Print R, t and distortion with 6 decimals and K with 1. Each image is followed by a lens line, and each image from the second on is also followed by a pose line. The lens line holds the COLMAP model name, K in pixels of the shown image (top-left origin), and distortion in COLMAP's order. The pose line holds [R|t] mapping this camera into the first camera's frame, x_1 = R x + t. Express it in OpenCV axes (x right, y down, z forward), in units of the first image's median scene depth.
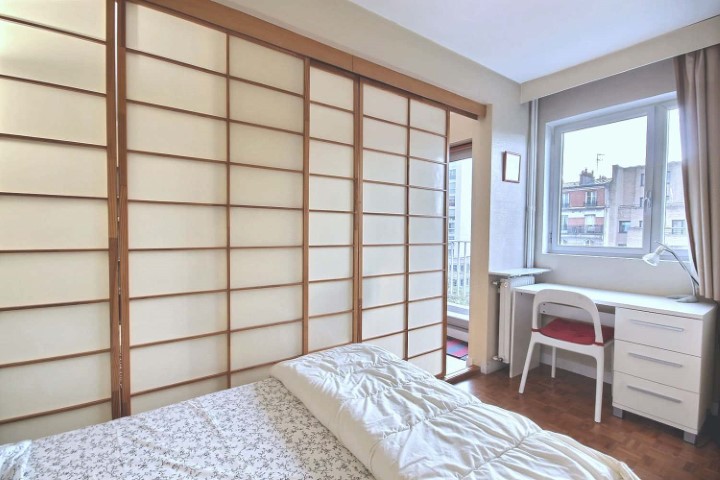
lens RADIAL K [[336.3, 0, 360.0], [0, 336.3, 240.0], [0, 0, 1]] dist [-0.002692, -0.000462]
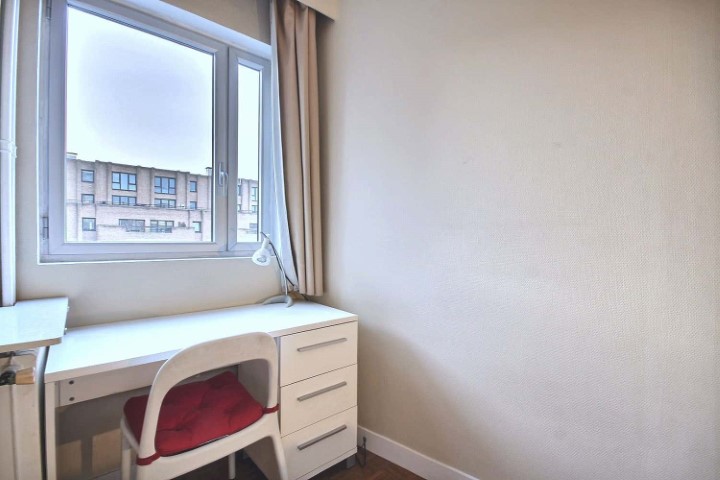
lens RADIAL K [[336.3, 0, 360.0], [0, 336.3, 240.0], [0, 0, 1]] dist [-0.002692, -0.000462]
pose [[-0.091997, -0.034645, 0.995156, 0.114532], [0.004243, 0.999372, 0.035184, -0.004671], [-0.995750, 0.007460, -0.091792, 0.823534]]
